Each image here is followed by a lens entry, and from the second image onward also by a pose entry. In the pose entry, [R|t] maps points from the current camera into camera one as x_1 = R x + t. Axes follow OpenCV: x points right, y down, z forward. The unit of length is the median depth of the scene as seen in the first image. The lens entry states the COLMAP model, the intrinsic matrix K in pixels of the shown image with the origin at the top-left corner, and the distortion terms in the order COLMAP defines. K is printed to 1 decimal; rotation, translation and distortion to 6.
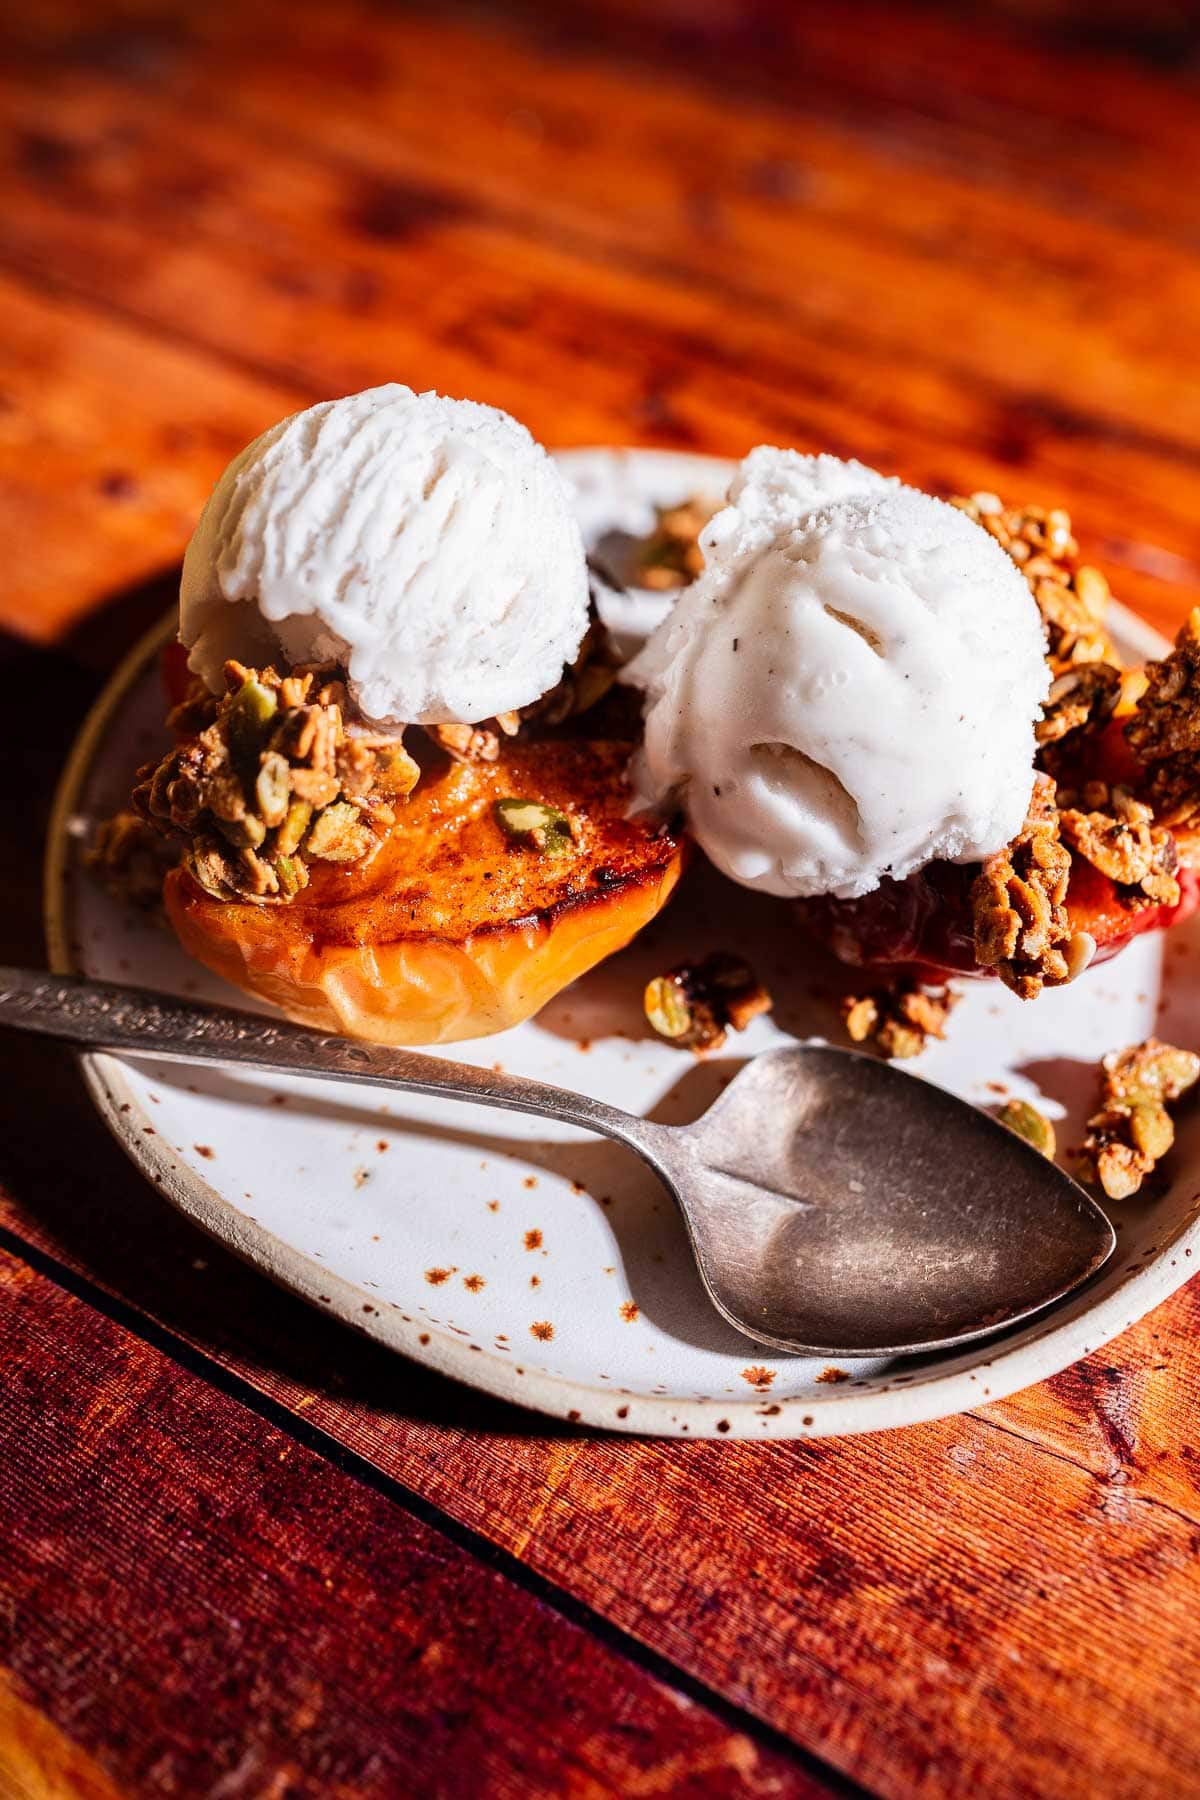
lens RADIAL K [[1718.5, 0, 598.0], [0, 1718.5, 908.1], [0, 0, 1]] dist [0.084970, 0.000000]
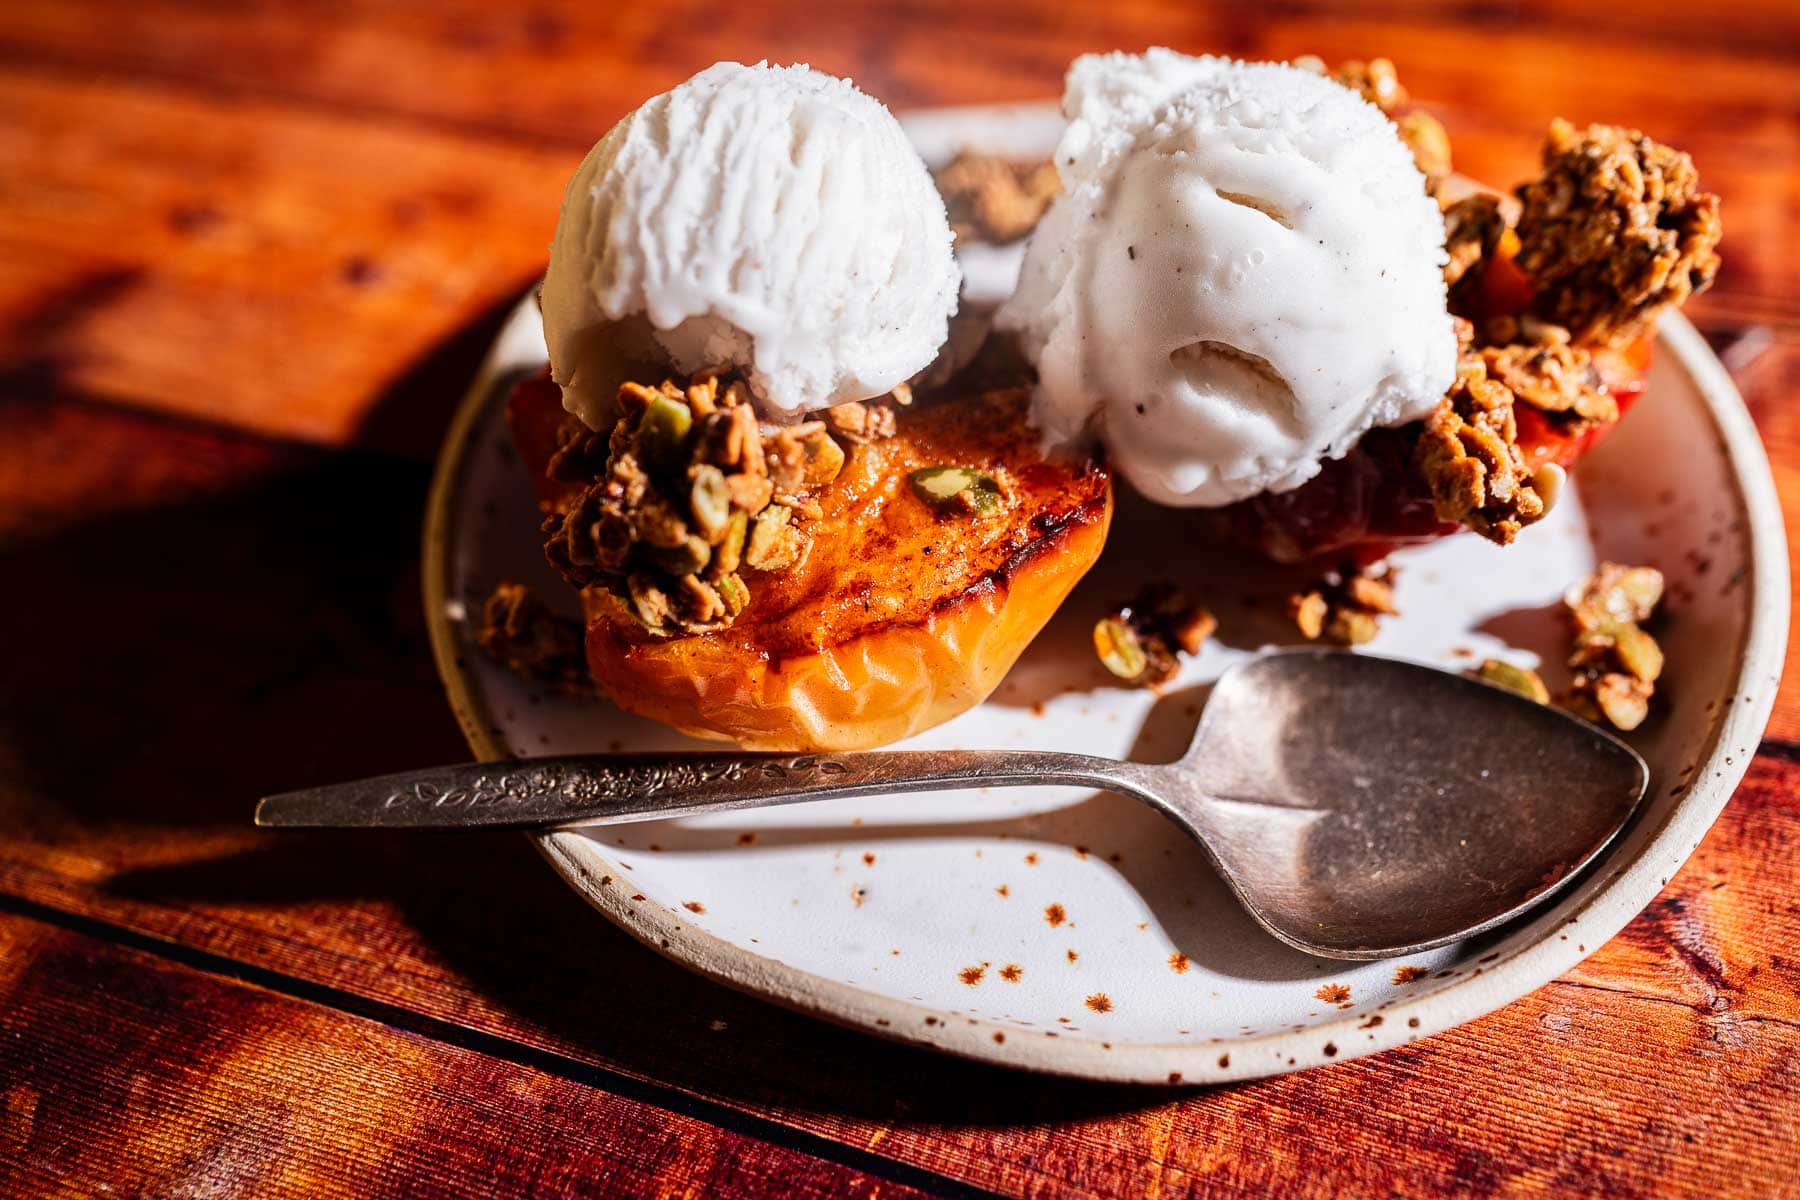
lens RADIAL K [[1718.5, 0, 892.6], [0, 1718.5, 605.8], [0, 0, 1]] dist [0.084970, 0.000000]
pose [[0.970665, -0.230001, 0.070066, -0.157829], [0.231073, 0.972908, -0.007490, 0.013847], [-0.066445, 0.023461, 0.997514, 0.057612]]
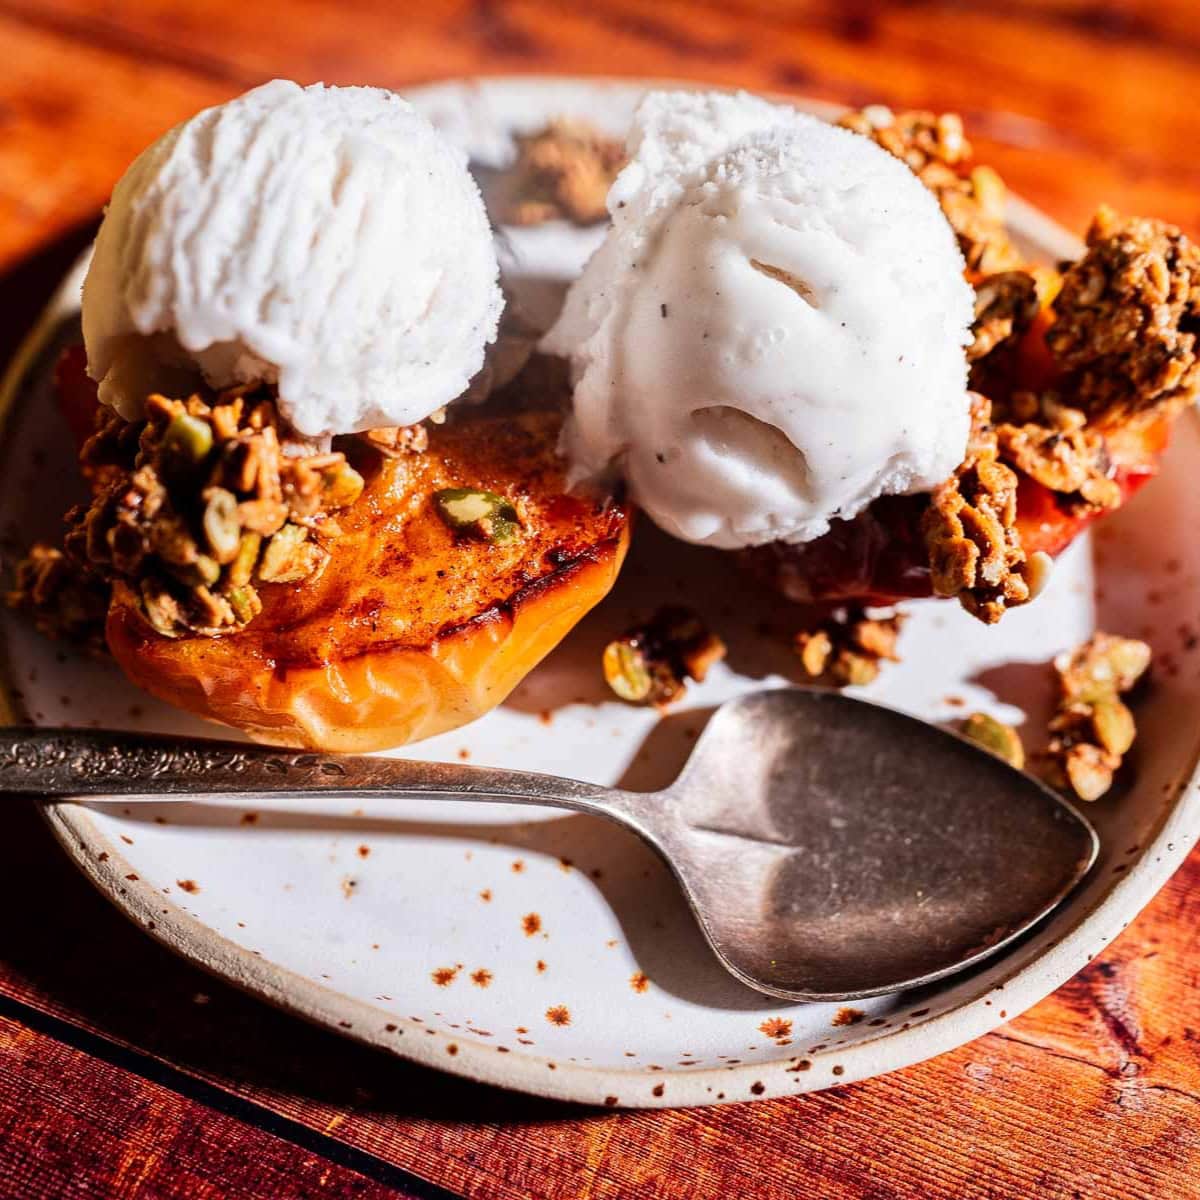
lens RADIAL K [[1717.3, 0, 552.4], [0, 1717.3, 607.1], [0, 0, 1]] dist [0.093825, 0.000000]
pose [[0.988142, -0.136792, 0.069743, -0.073022], [0.130596, 0.987630, 0.086786, -0.077716], [-0.080752, -0.076649, 0.993783, 0.018859]]
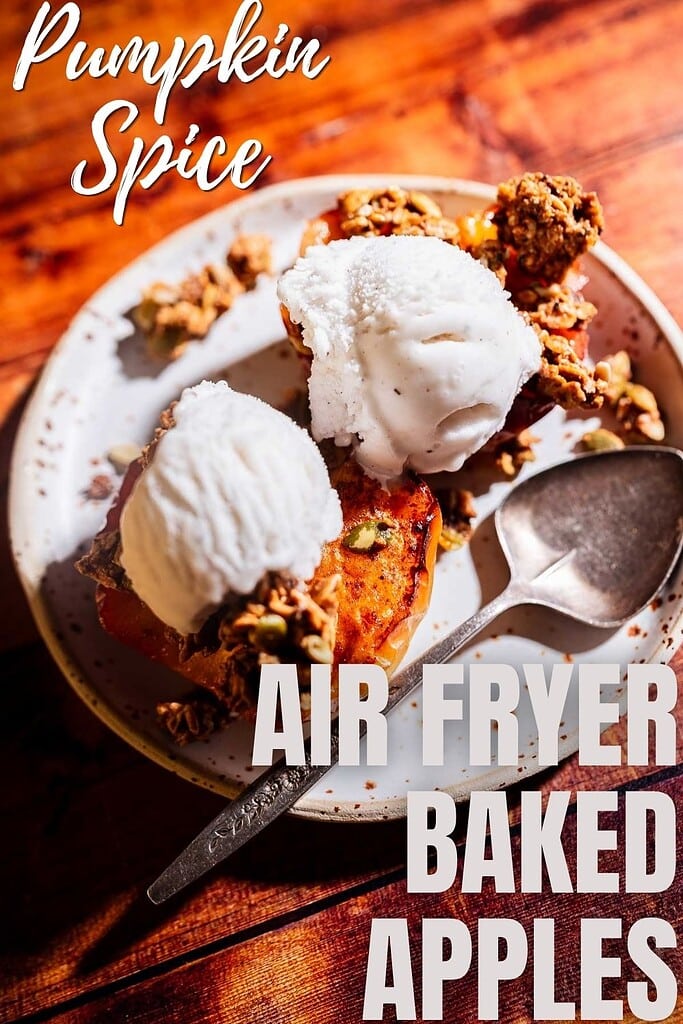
lens RADIAL K [[977.6, 0, 350.0], [0, 977.6, 527.7], [0, 0, 1]] dist [0.084970, 0.000000]
pose [[0.619609, -0.758735, 0.201012, -0.253777], [0.663831, 0.643204, 0.381599, -0.470741], [-0.418824, -0.103005, 0.902206, 0.095424]]
